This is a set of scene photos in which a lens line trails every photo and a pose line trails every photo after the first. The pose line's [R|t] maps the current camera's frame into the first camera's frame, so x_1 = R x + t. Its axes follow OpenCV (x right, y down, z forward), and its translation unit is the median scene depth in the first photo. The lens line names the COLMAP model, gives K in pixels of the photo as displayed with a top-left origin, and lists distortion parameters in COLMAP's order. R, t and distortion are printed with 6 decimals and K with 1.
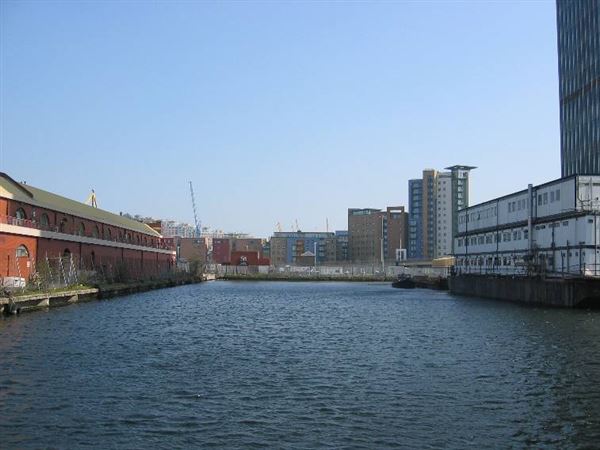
lens RADIAL K [[642.5, 0, 300.0], [0, 642.5, 225.0], [0, 0, 1]] dist [-0.088667, 0.011667]
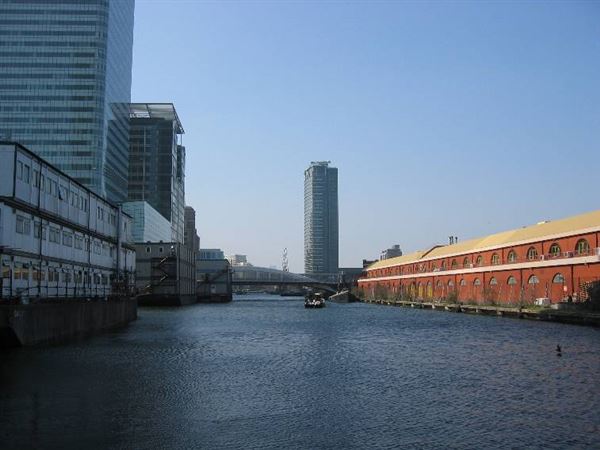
lens RADIAL K [[642.5, 0, 300.0], [0, 642.5, 225.0], [0, 0, 1]] dist [-0.088667, 0.011667]
pose [[-0.999289, -0.011558, -0.035891, 0.088783], [-0.005351, 0.985699, -0.168428, 0.111294], [0.037325, -0.168116, -0.985060, 1.624699]]
